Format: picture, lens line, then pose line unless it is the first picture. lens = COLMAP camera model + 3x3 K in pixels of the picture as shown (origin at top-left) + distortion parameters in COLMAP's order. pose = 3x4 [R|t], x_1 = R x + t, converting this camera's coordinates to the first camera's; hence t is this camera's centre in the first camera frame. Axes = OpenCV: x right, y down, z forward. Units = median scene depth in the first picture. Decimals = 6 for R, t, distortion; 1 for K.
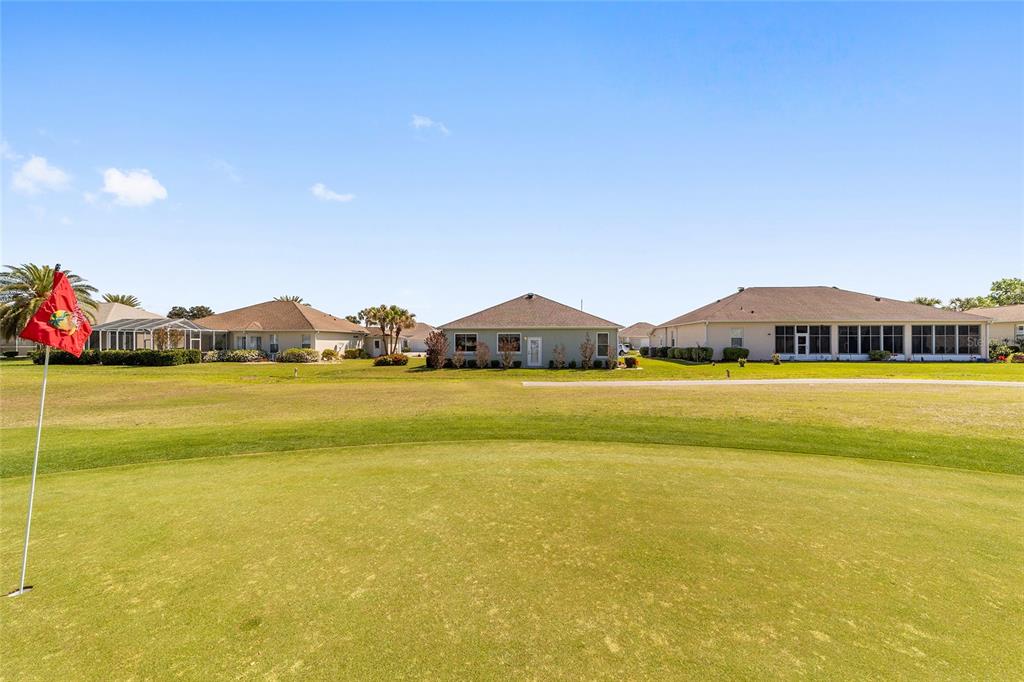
lens RADIAL K [[393.5, 0, 510.1], [0, 393.5, 345.2], [0, 0, 1]] dist [-0.001948, -0.000057]
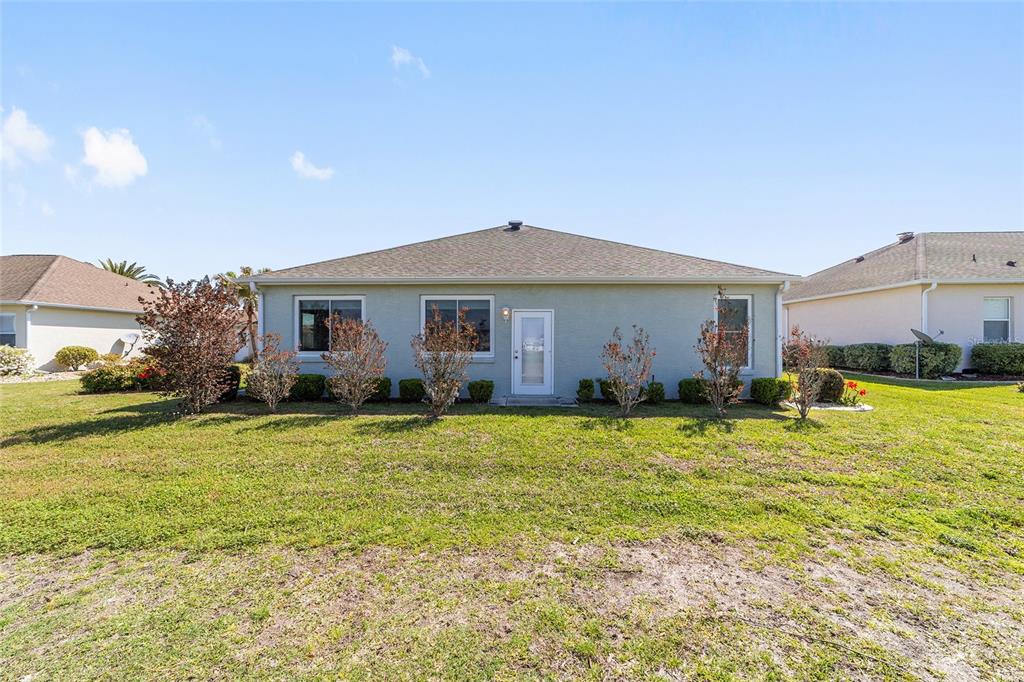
lens RADIAL K [[393.5, 0, 513.9], [0, 393.5, 337.6], [0, 0, 1]] dist [-0.001948, -0.000057]
pose [[0.999803, 0.011034, 0.016484, 0.039858], [-0.011228, 0.999869, 0.011686, 0.000035], [-0.016353, -0.011869, 0.999796, 0.661630]]
